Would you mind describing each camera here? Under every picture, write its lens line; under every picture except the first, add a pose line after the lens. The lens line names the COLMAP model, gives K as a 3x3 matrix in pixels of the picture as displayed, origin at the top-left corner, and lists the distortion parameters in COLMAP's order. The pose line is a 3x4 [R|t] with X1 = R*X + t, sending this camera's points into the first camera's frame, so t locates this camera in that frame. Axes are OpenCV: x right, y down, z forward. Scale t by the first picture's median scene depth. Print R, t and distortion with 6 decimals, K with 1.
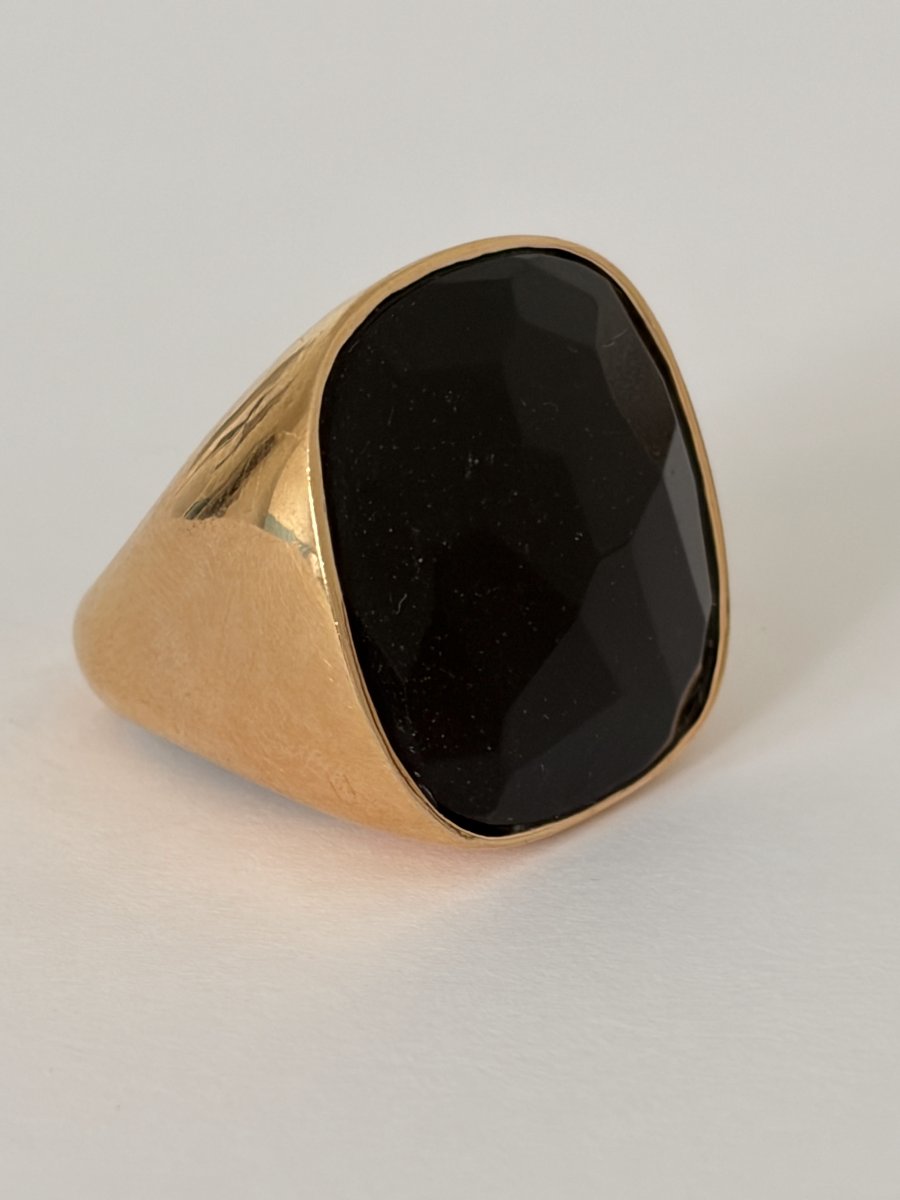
lens RADIAL K [[4606.0, 0, 450.0], [0, 4606.0, 600.0], [0, 0, 1]] dist [0.156101, 0.574169]
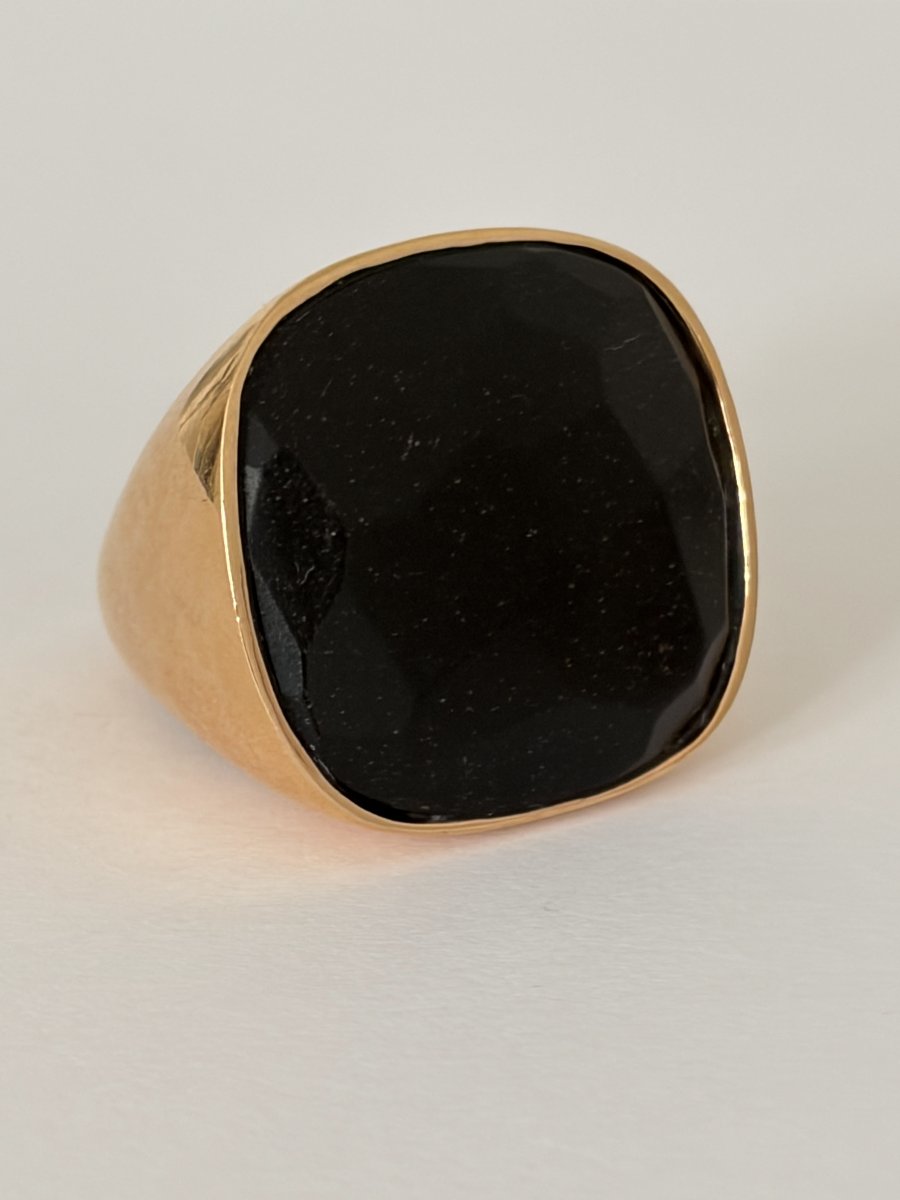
lens RADIAL K [[4606.0, 0, 450.0], [0, 4606.0, 600.0], [0, 0, 1]] dist [0.156101, 0.574169]
pose [[0.946989, 0.113927, -0.300387, 0.315409], [-0.120004, 0.992772, -0.001797, 0.004358], [0.298011, 0.037749, 0.953816, 0.054677]]
